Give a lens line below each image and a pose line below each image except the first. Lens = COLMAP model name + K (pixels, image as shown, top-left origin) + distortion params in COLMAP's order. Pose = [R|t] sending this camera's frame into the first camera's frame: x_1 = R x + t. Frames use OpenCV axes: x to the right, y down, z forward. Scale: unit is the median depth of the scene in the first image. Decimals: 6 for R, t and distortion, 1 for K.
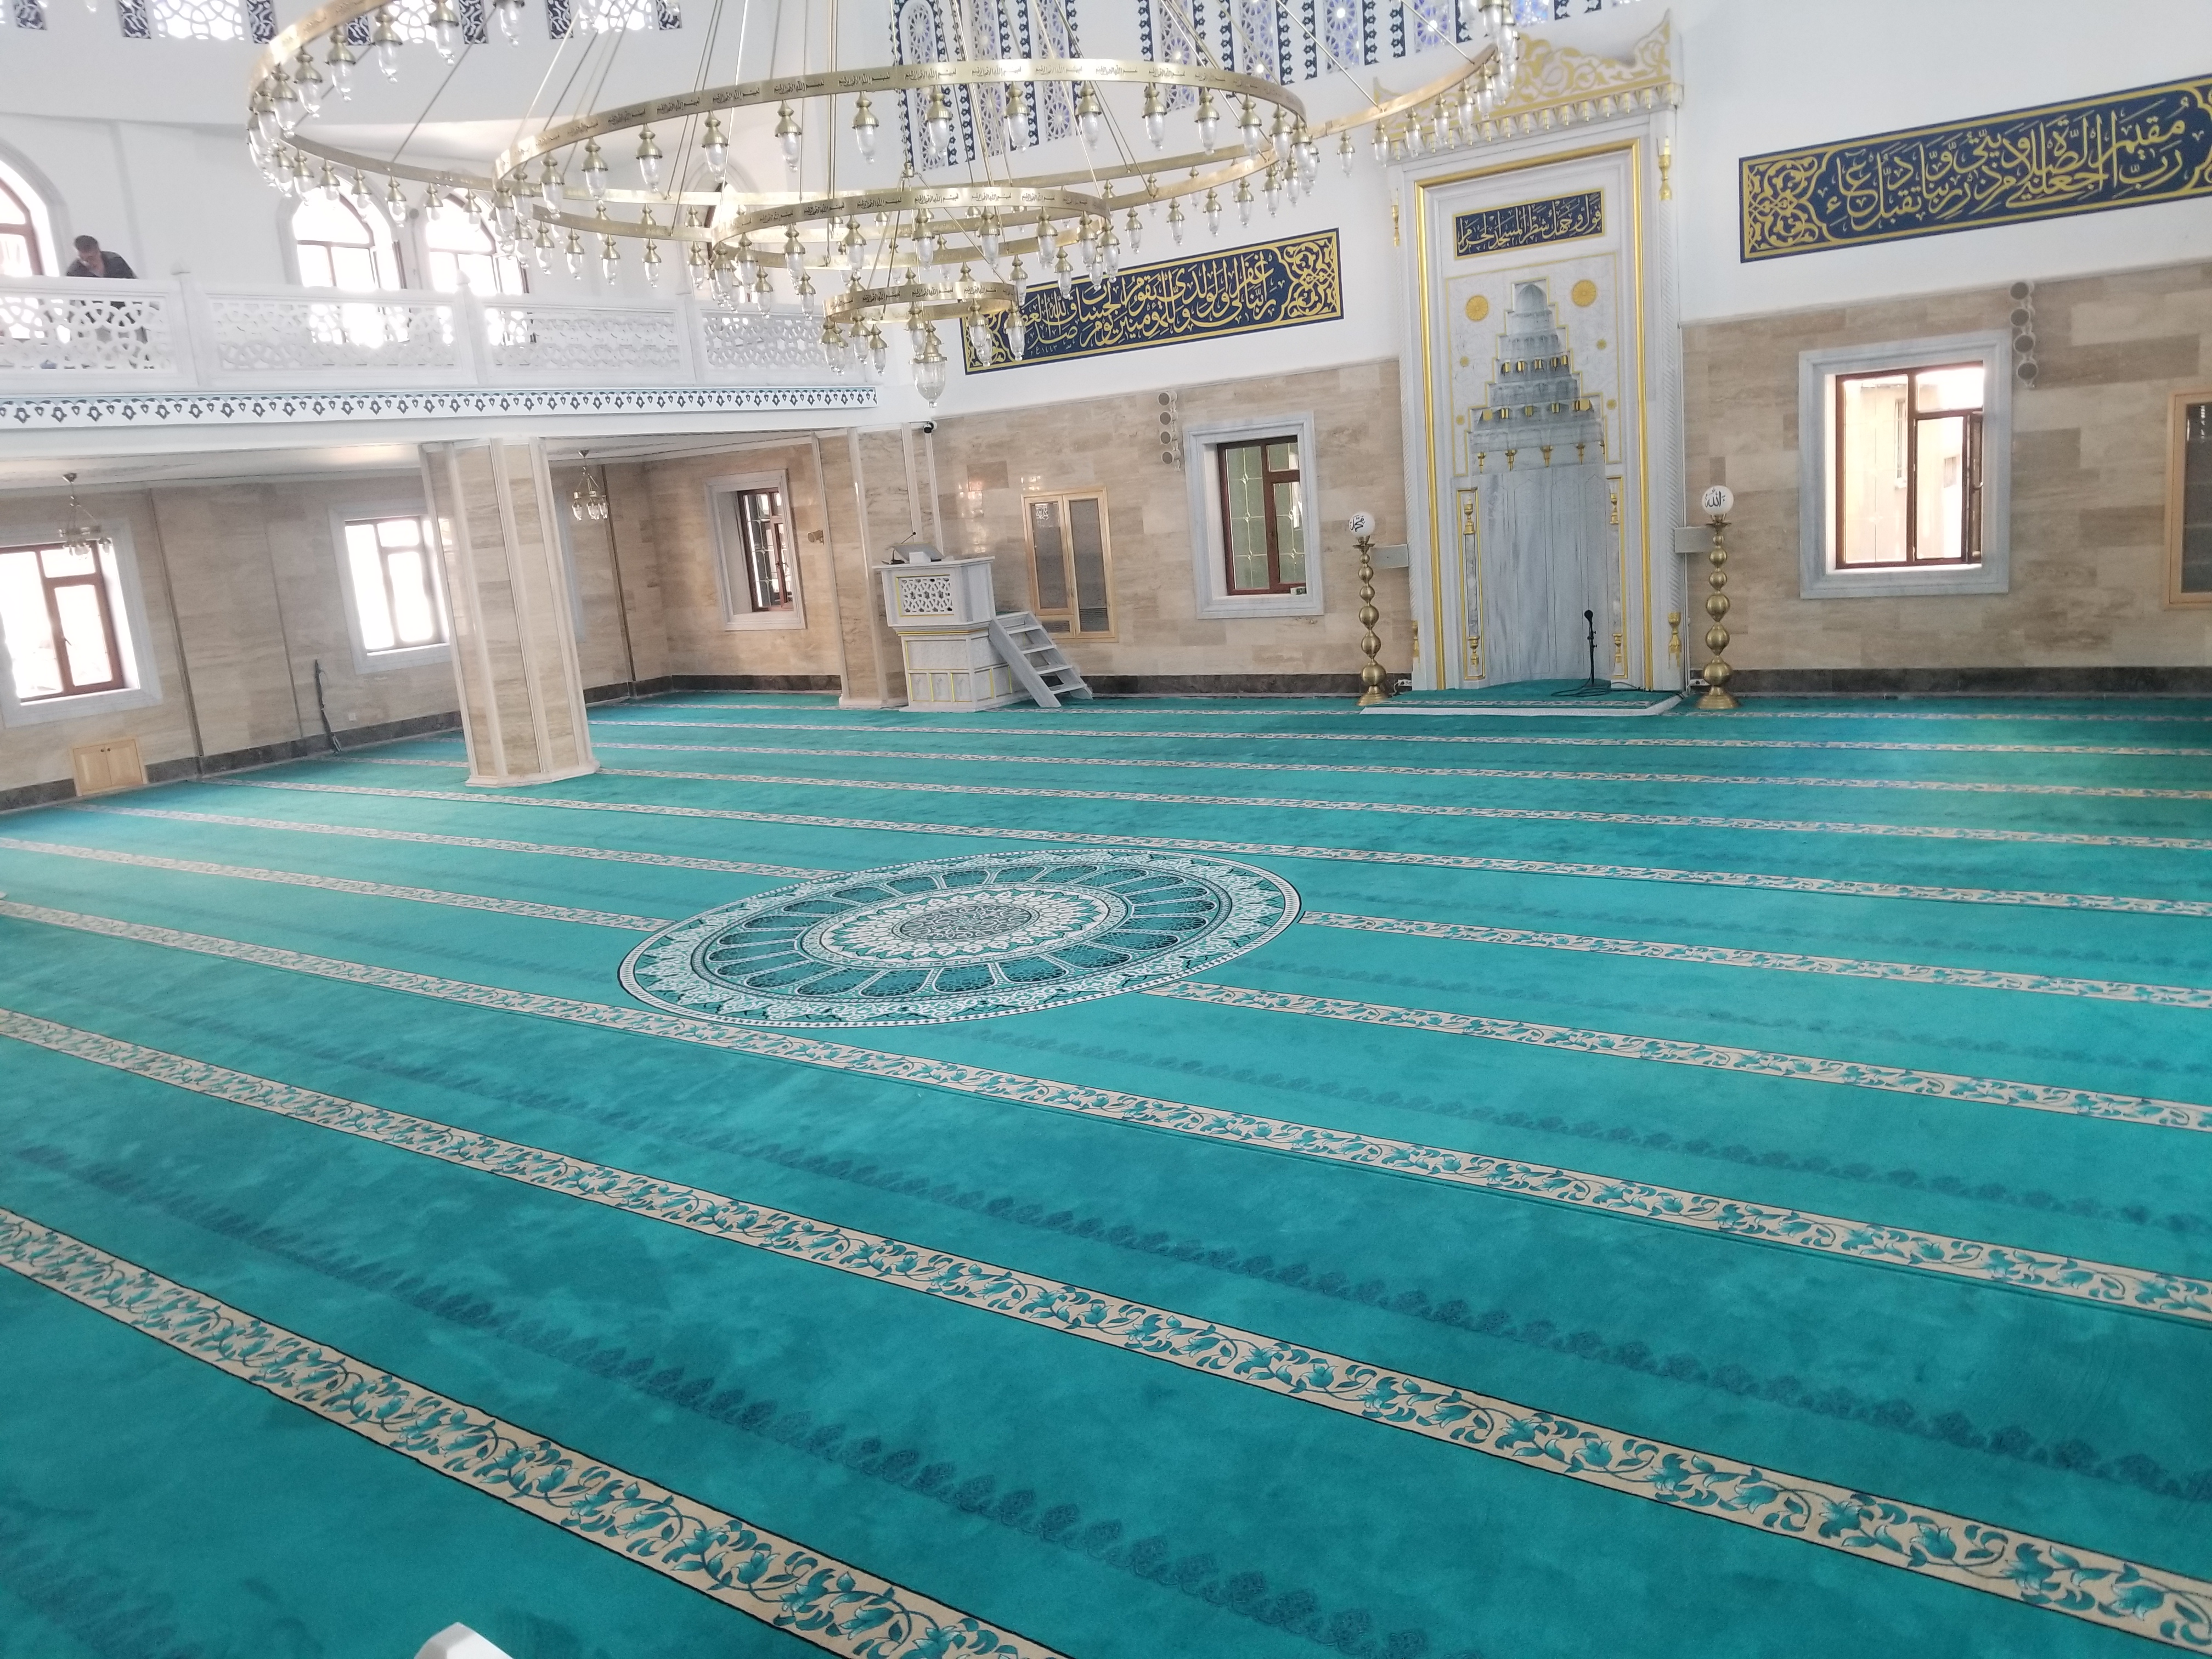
lens RADIAL K [[1717.4, 0, 1106.0], [0, 1717.4, 829.5], [0, 0, 1]] dist [0.059270, -0.080412]
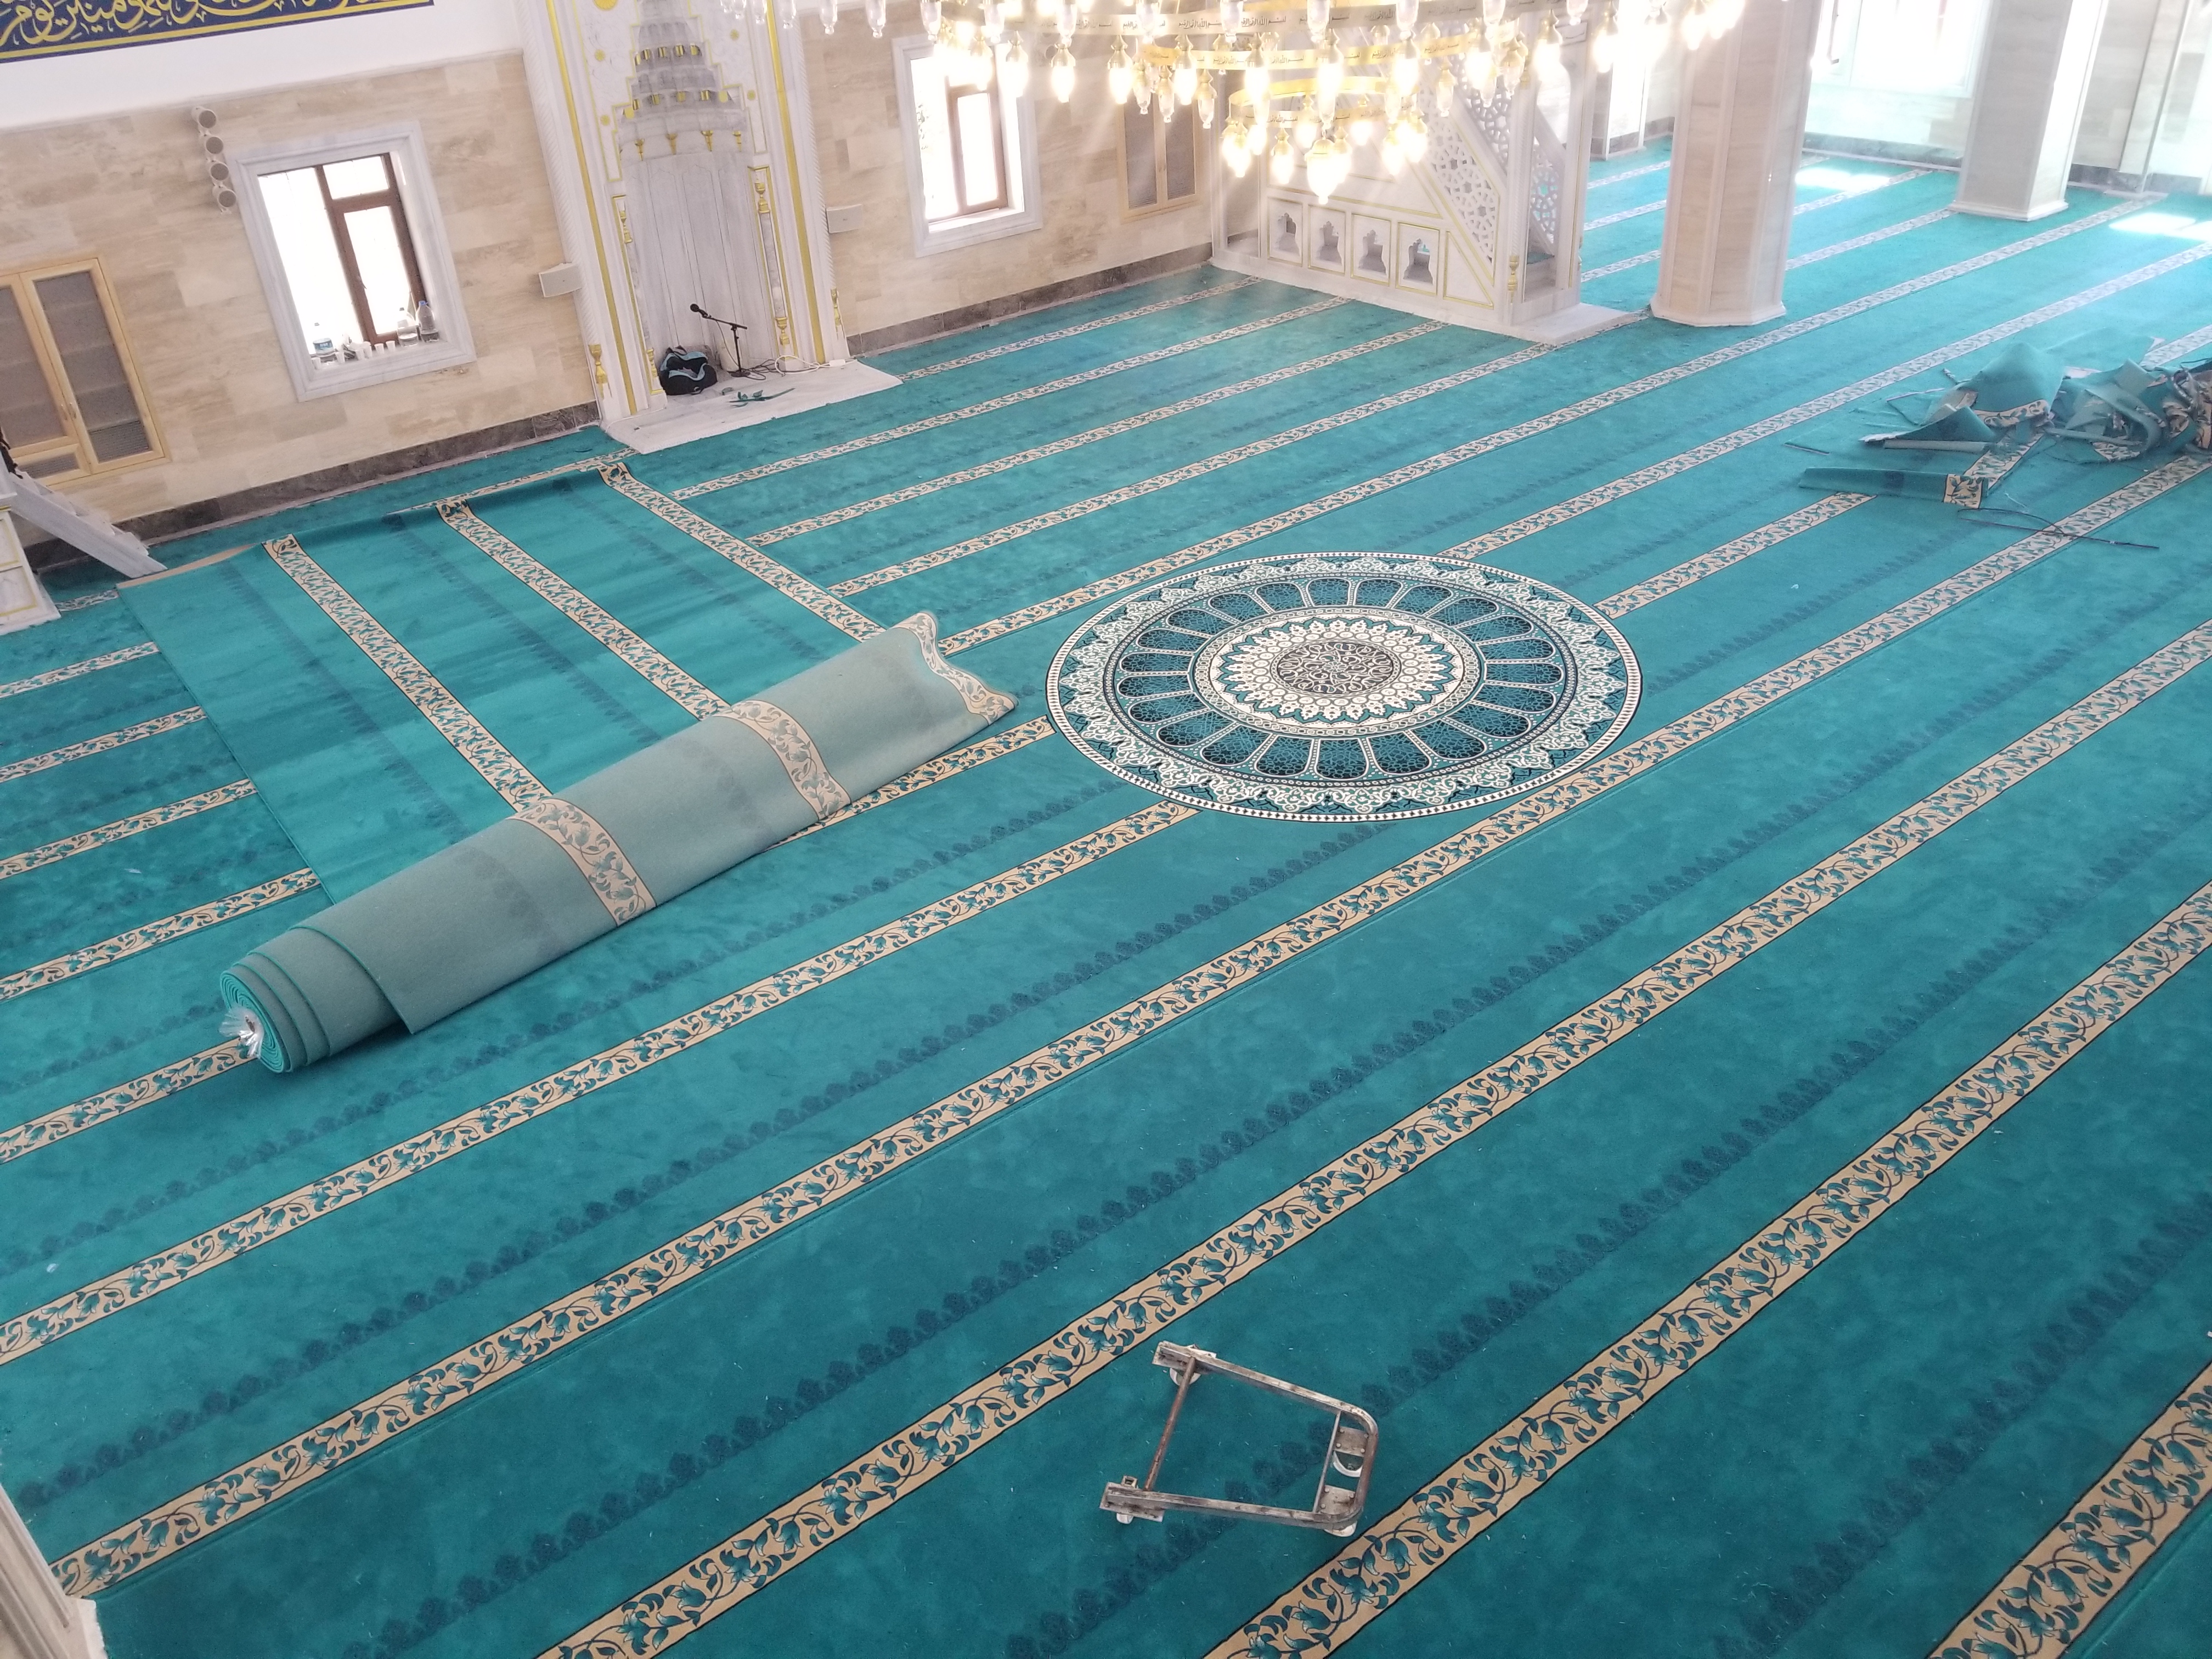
lens RADIAL K [[1708.1, 0, 1052.5], [0, 1708.1, 817.0], [0, 0, 1]] dist [0.101525, -0.179938]
pose [[0.301832, -0.438352, 0.846608, -0.704527], [0.231353, 0.895158, 0.381009, -0.205390], [-0.924864, 0.080865, 0.371601, 0.466986]]
